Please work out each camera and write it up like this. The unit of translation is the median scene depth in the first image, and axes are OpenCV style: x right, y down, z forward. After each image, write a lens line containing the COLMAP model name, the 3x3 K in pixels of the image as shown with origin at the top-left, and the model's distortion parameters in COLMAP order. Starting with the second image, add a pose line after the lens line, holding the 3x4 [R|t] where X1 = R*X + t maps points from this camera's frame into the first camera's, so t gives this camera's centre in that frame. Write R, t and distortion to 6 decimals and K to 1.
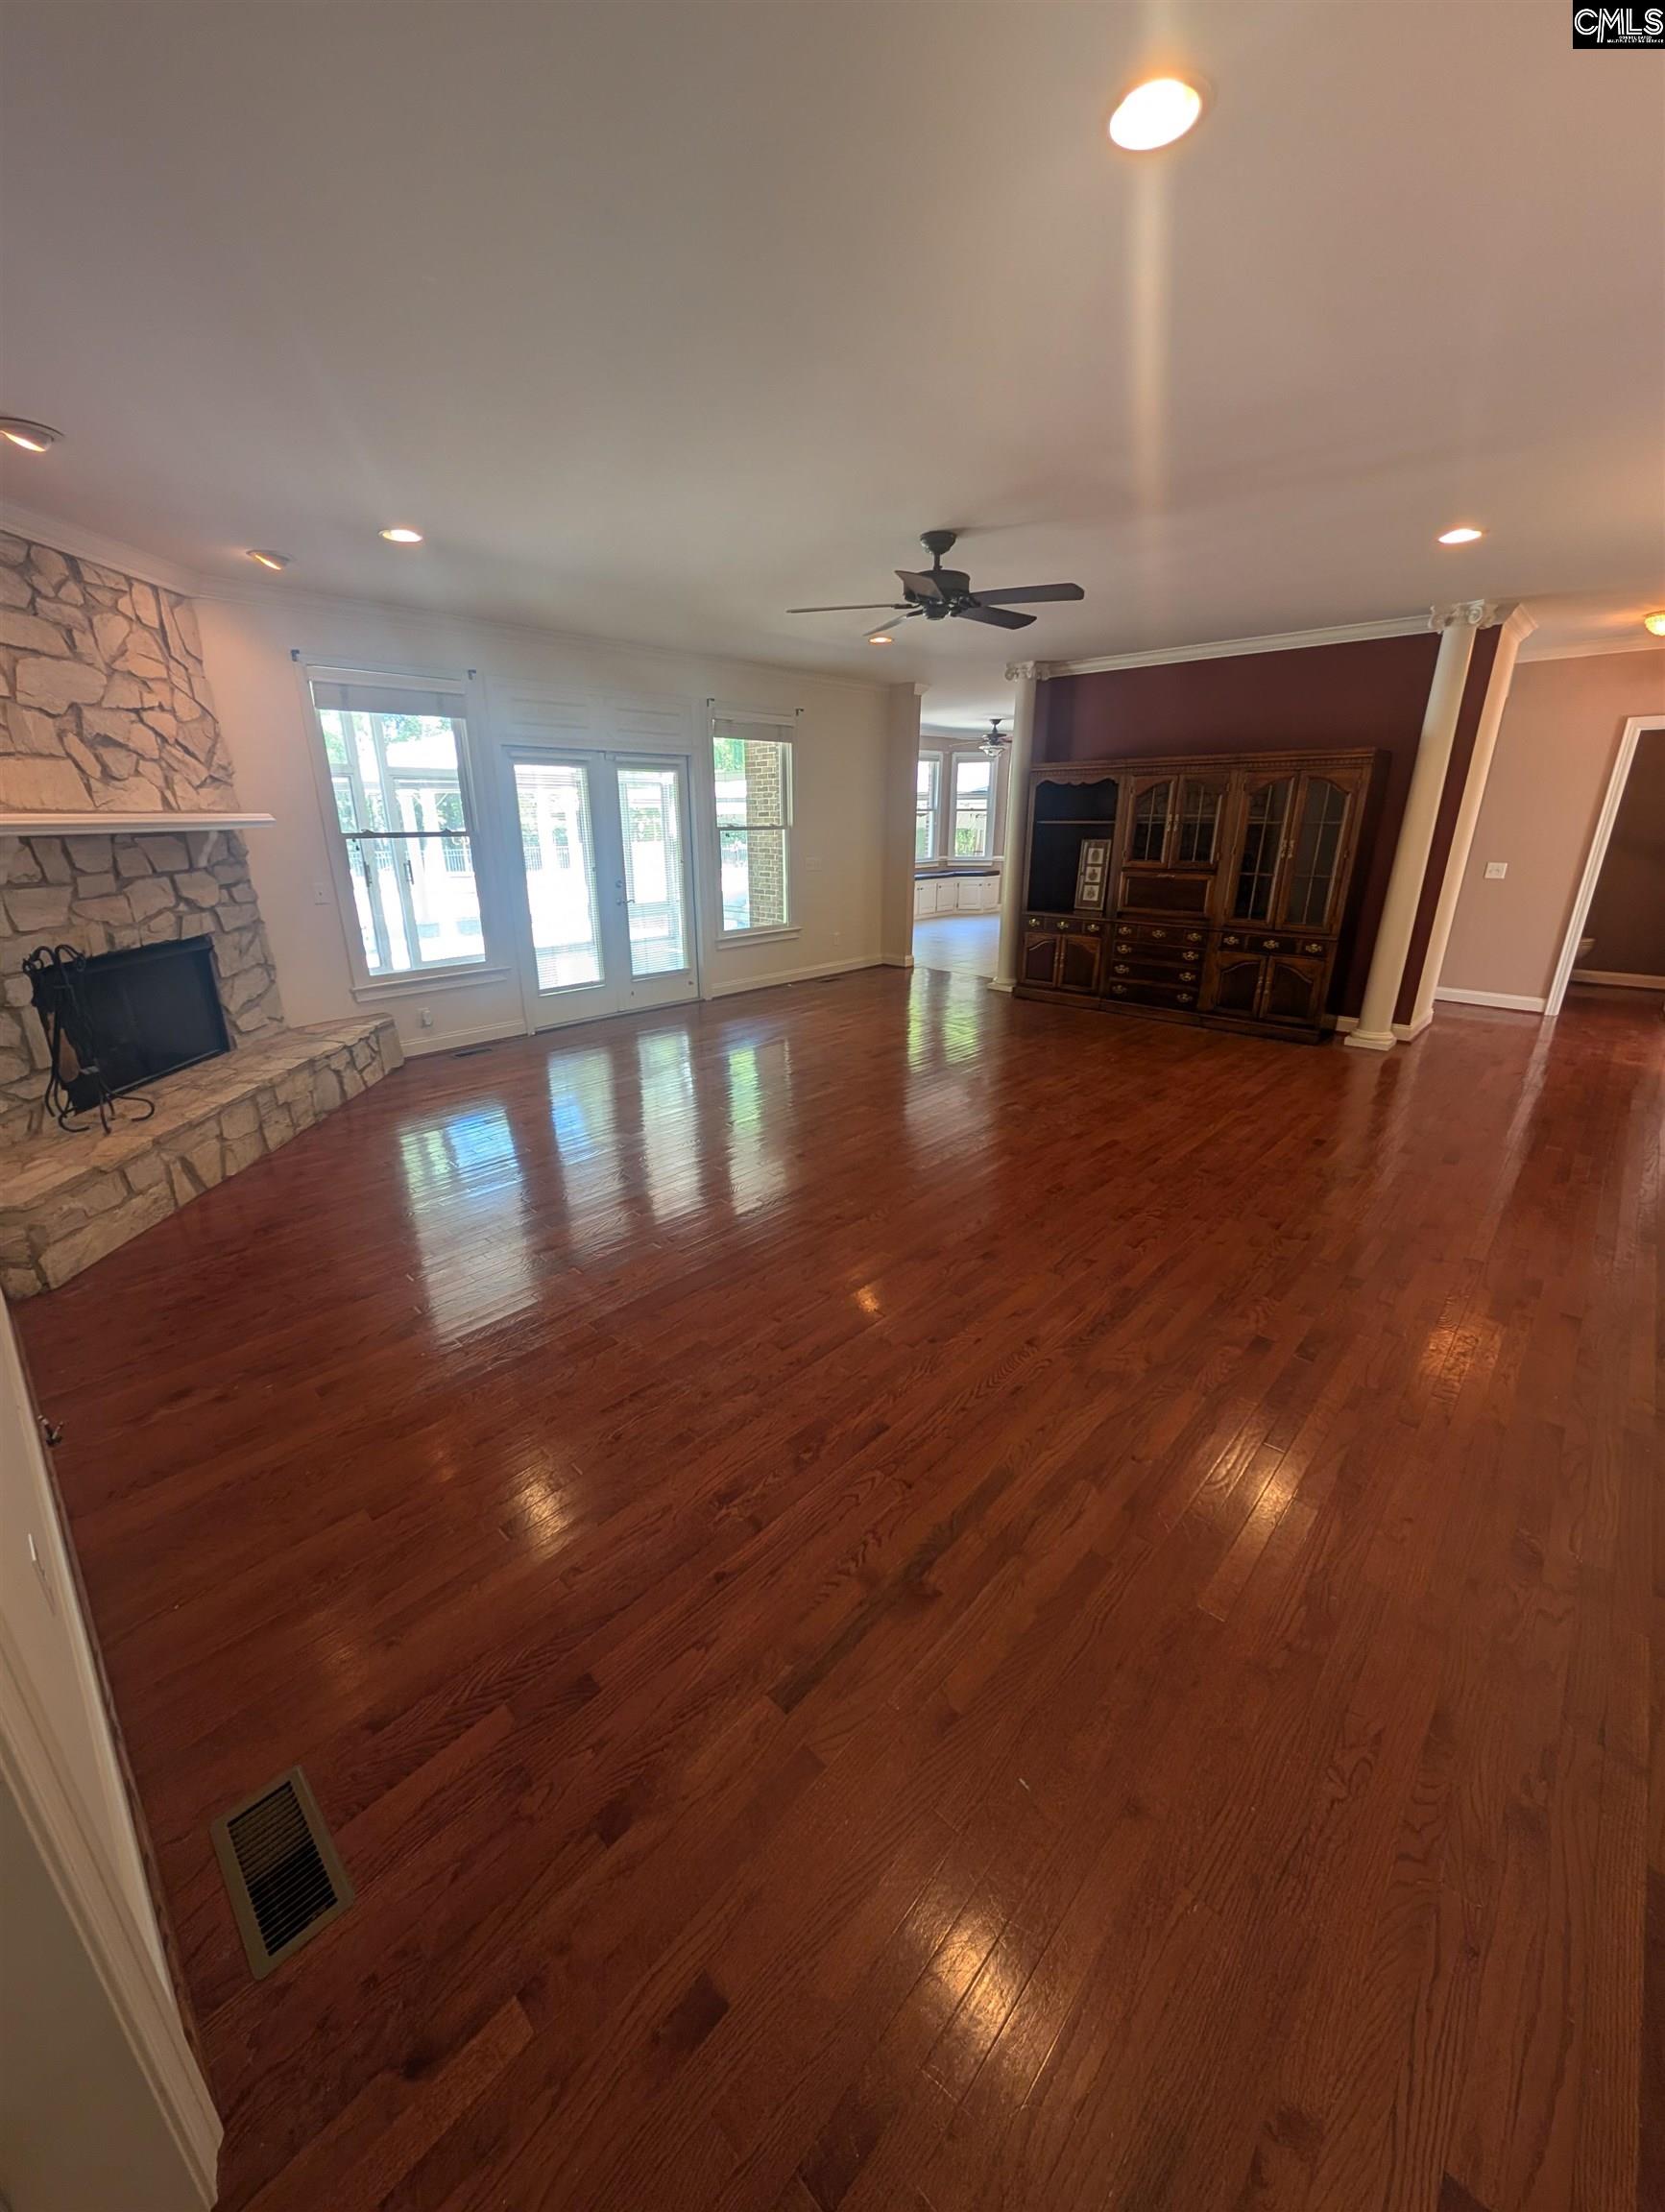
lens RADIAL K [[834.0, 0, 823.7], [0, 834.0, 1105.1], [0, 0, 1]] dist [-0.002555, 0.000086]
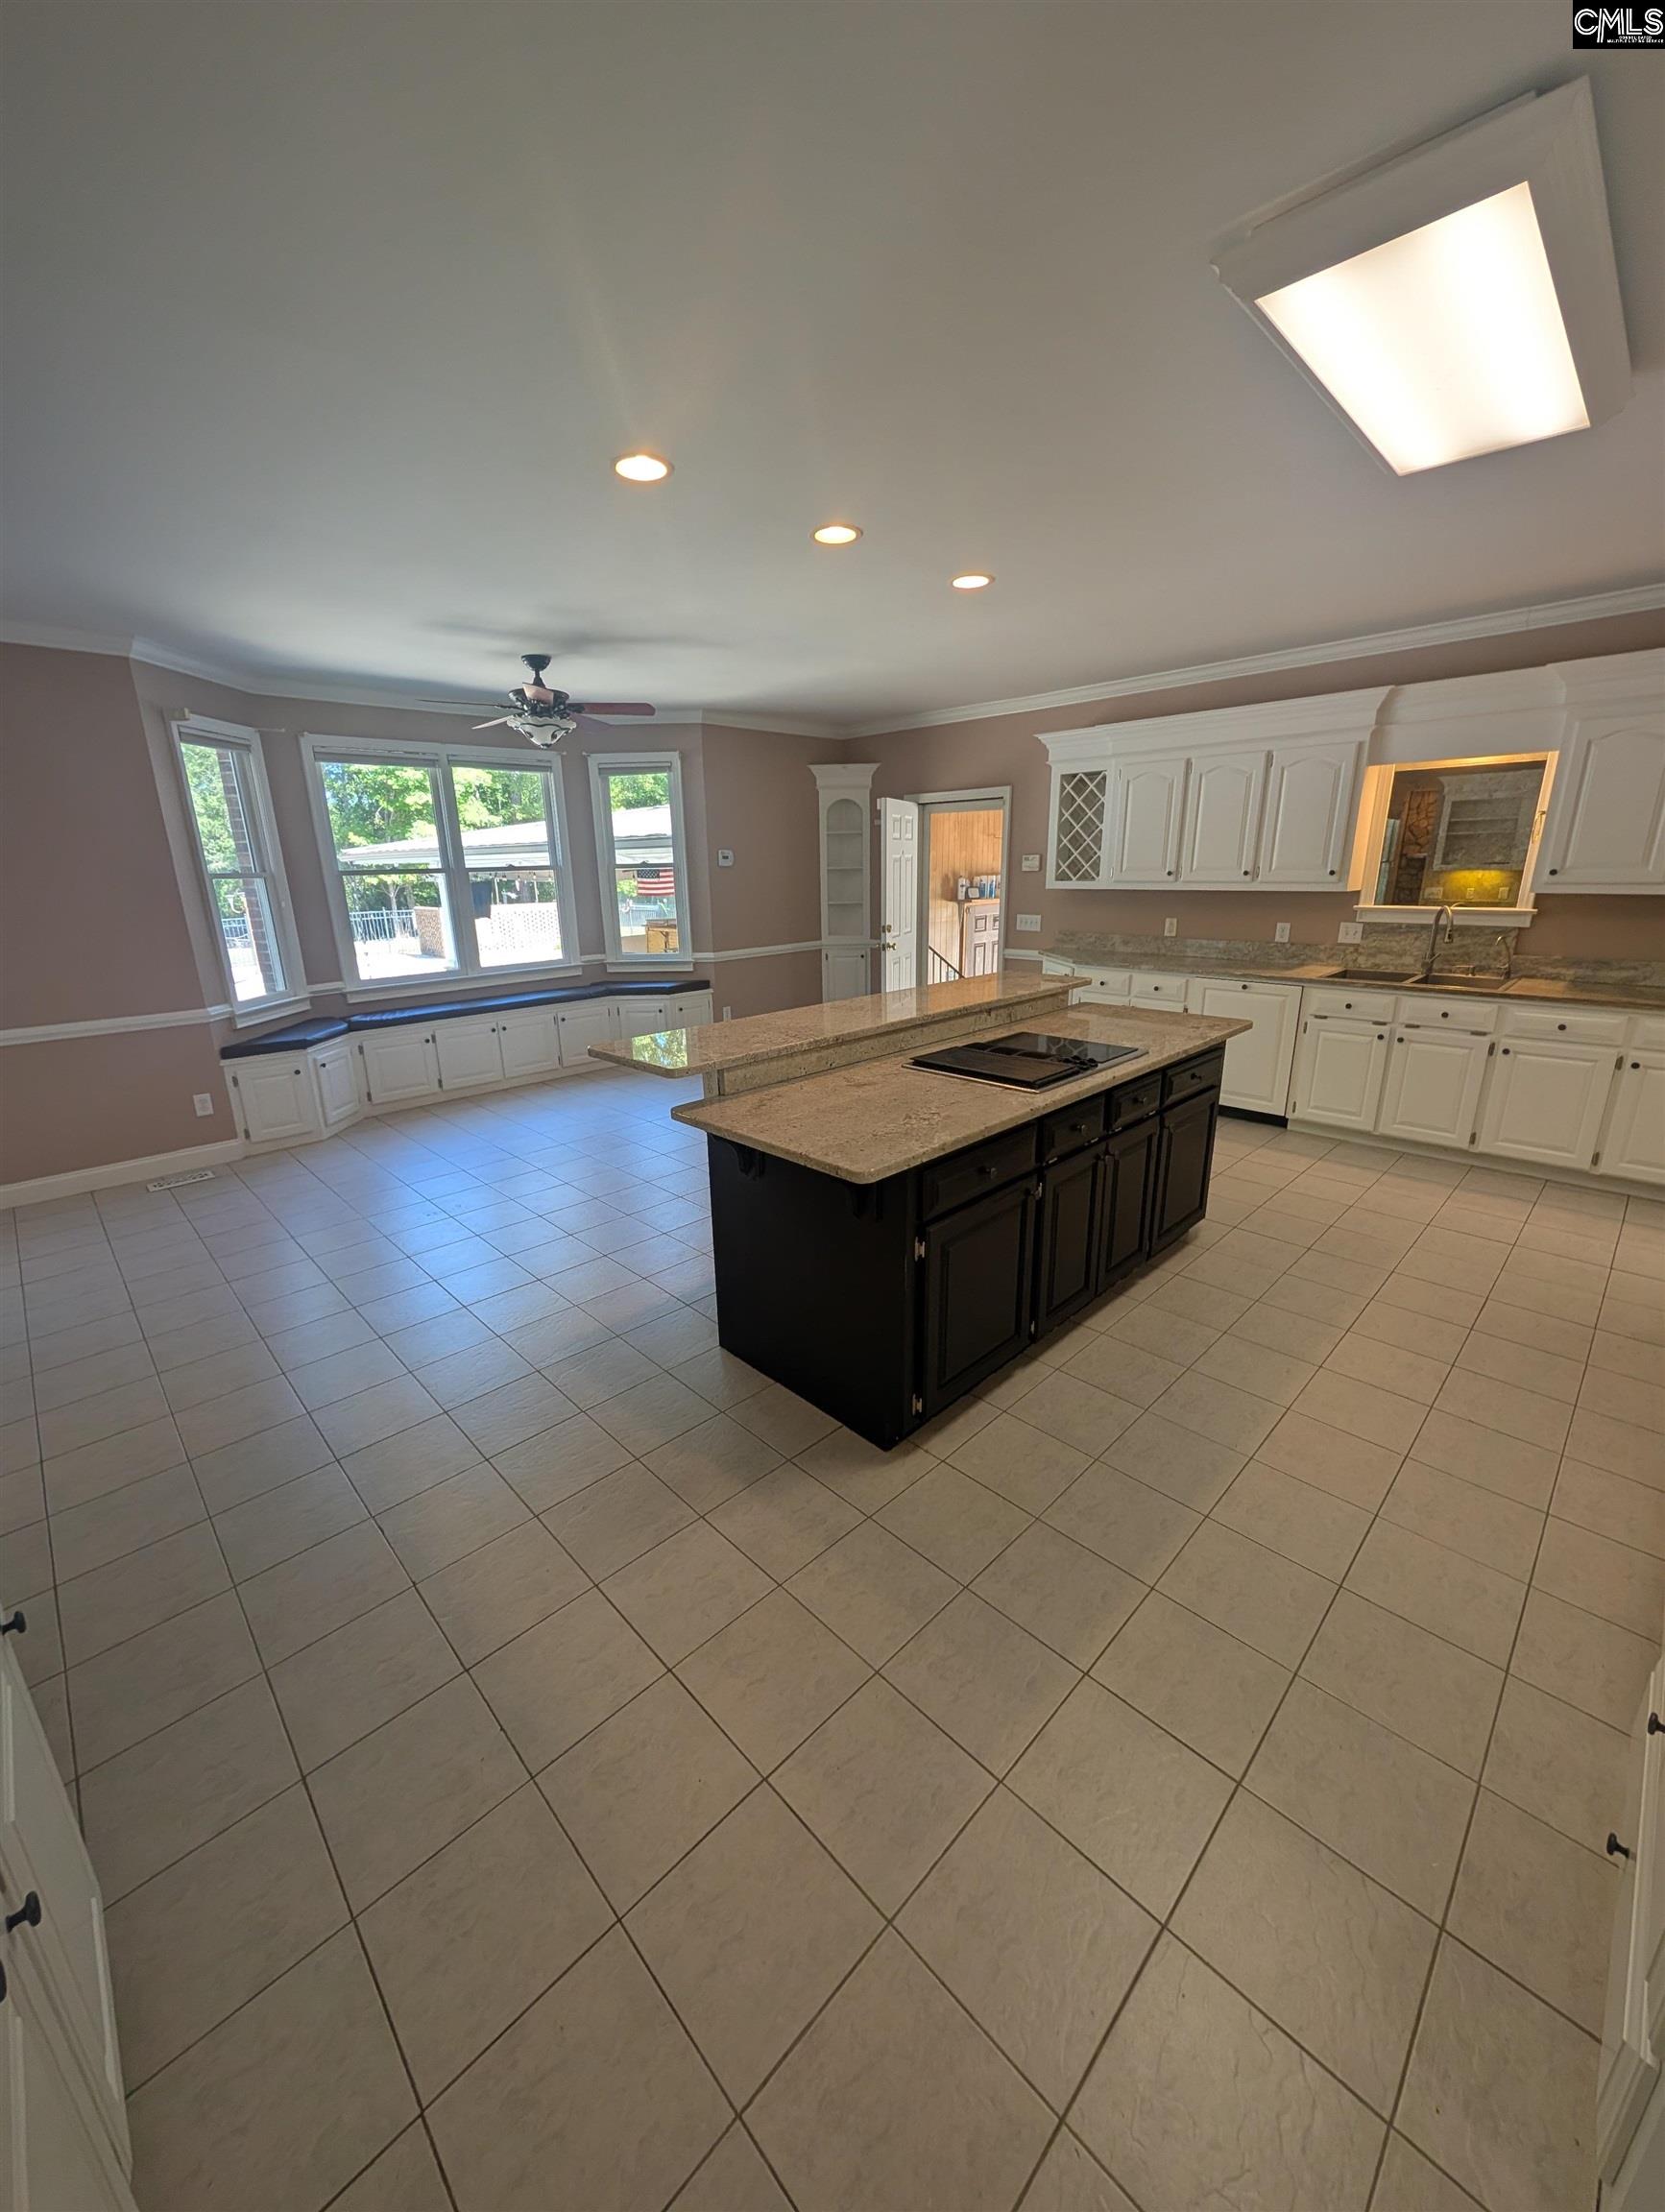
lens RADIAL K [[839.1, 0, 821.1], [0, 839.1, 1105.1], [0, 0, 1]] dist [0.000313, 0.000005]
pose [[0.999034, -0.003892, -0.043782, 0.317620], [0.001548, 0.998569, -0.053452, -0.185489], [0.043928, 0.053333, 0.997610, 0.515124]]
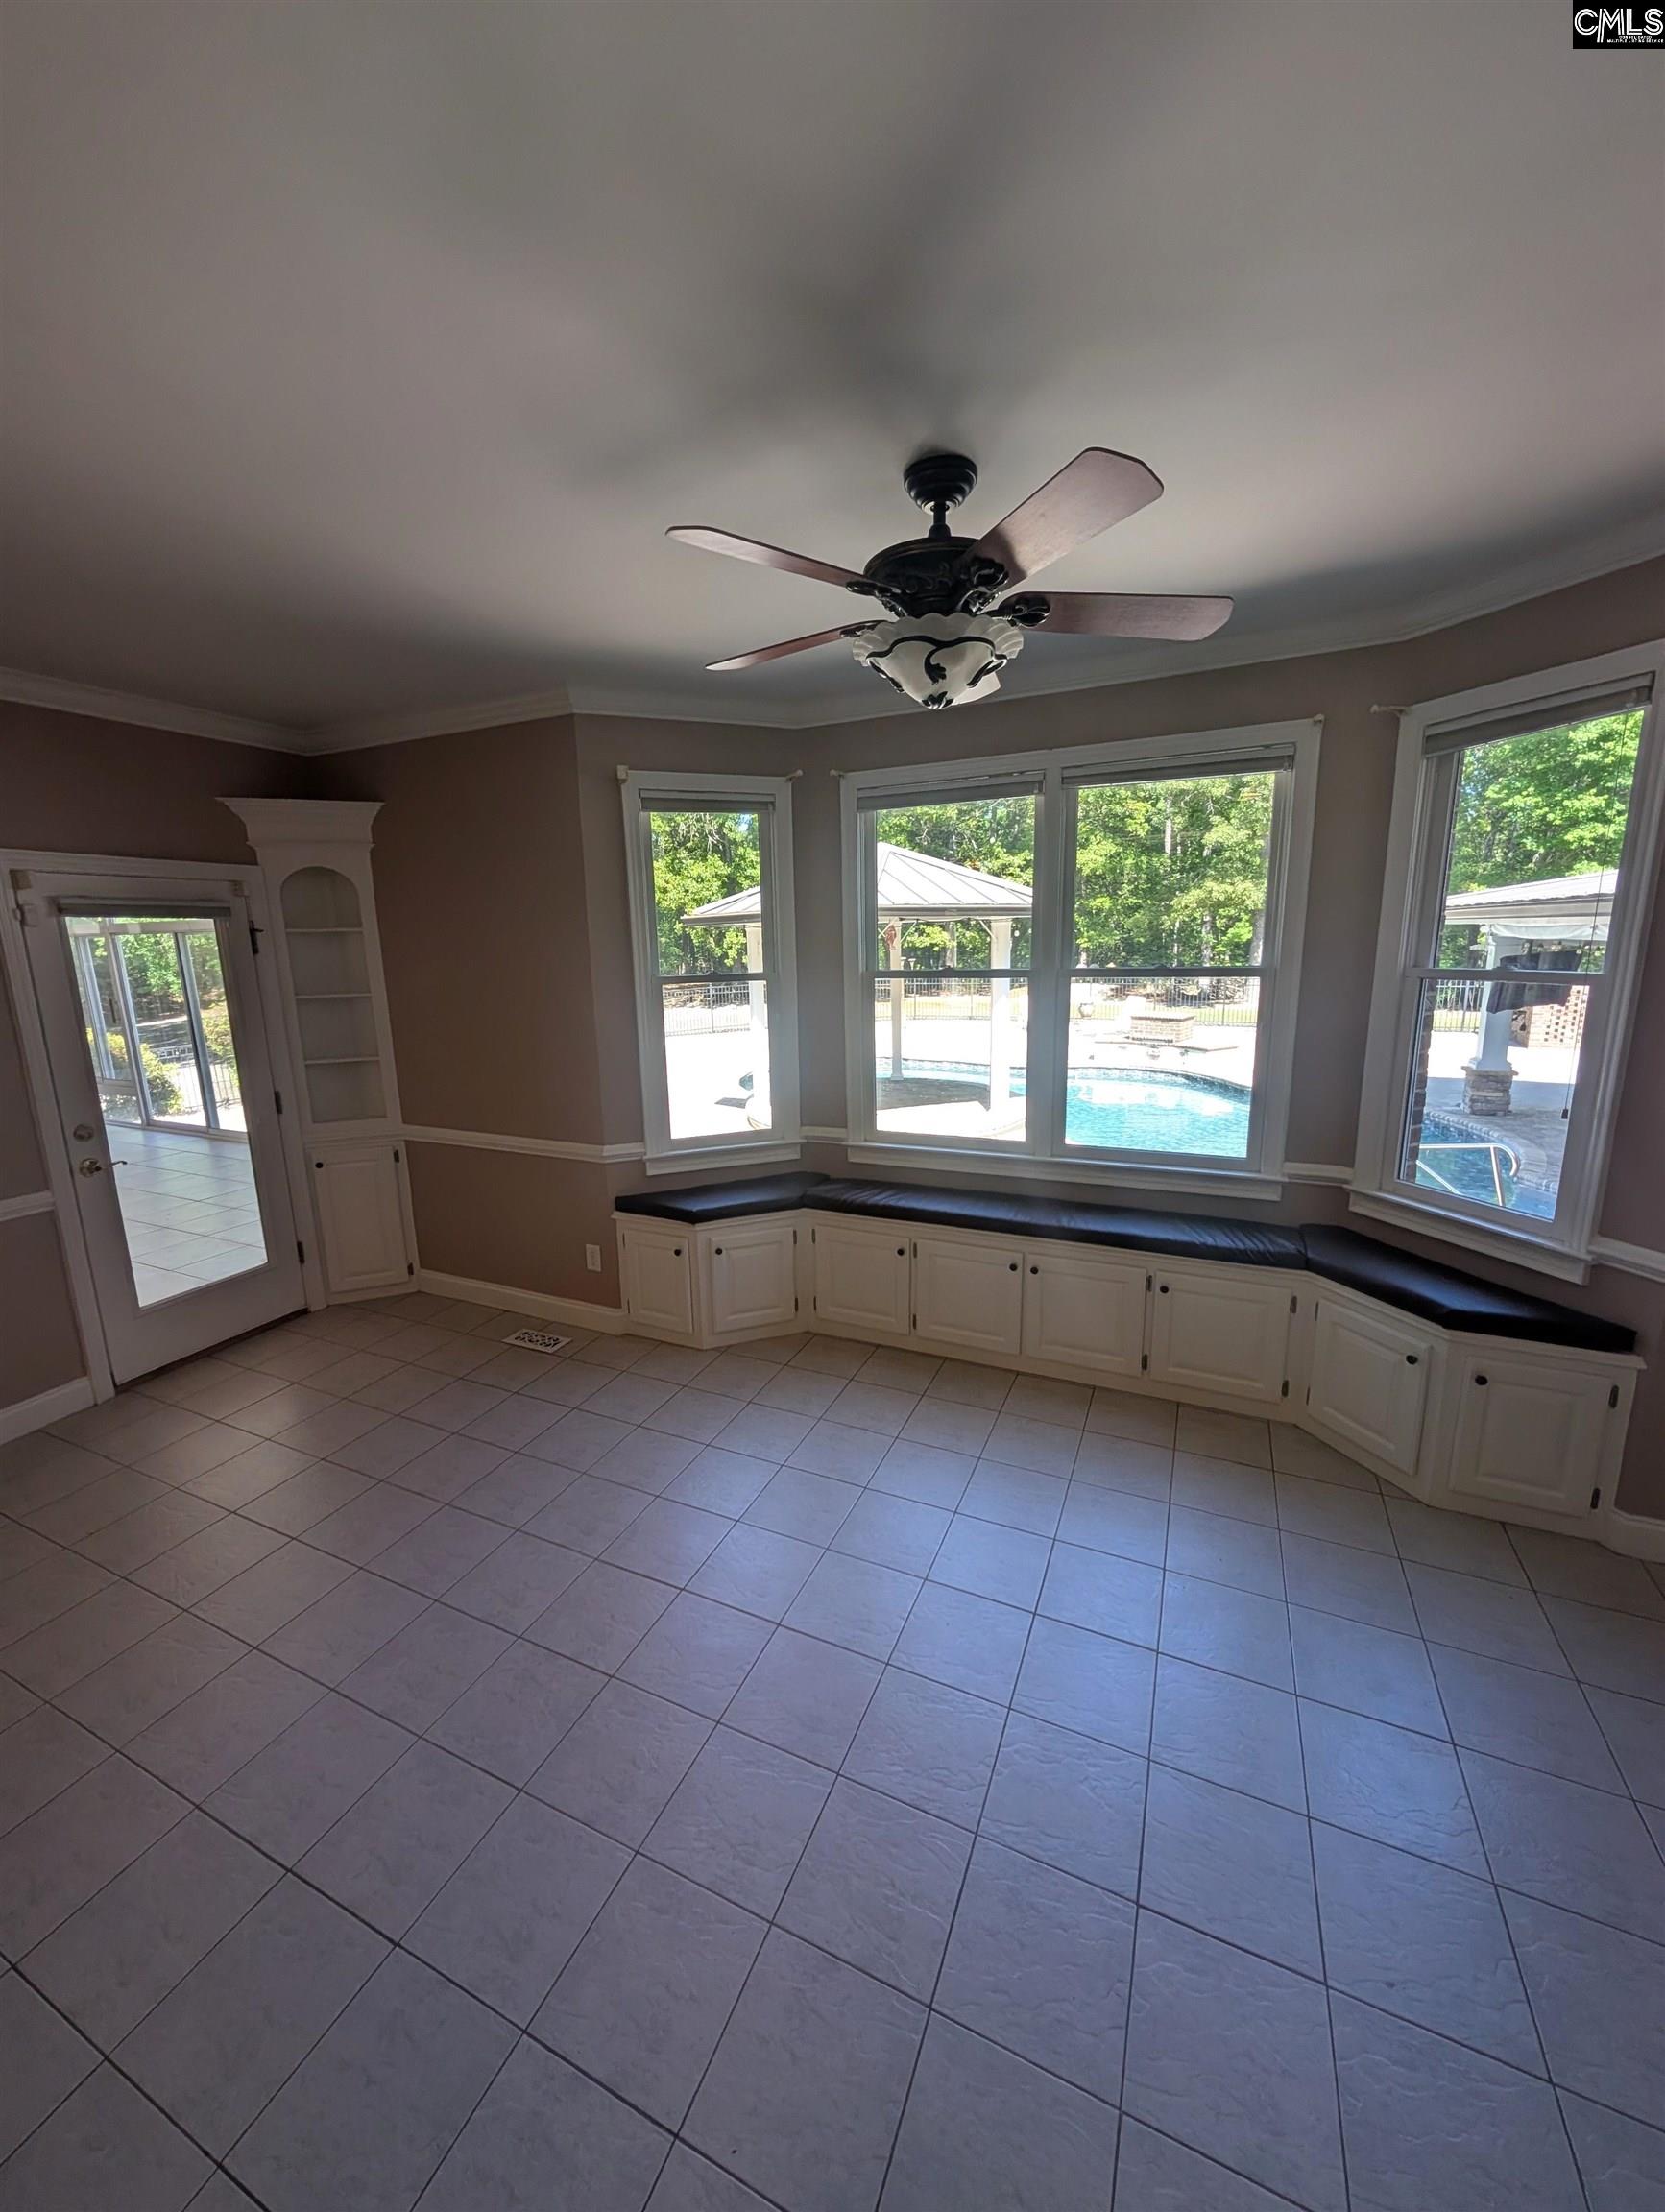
lens RADIAL K [[834.0, 0, 823.7], [0, 834.0, 1105.1], [0, 0, 1]] dist [-0.002555, 0.000086]
pose [[0.321159, 0.185846, -0.928611, 0.320190], [-0.293709, 0.951752, 0.088899, -0.306395], [0.900329, 0.244191, 0.360248, 0.822799]]
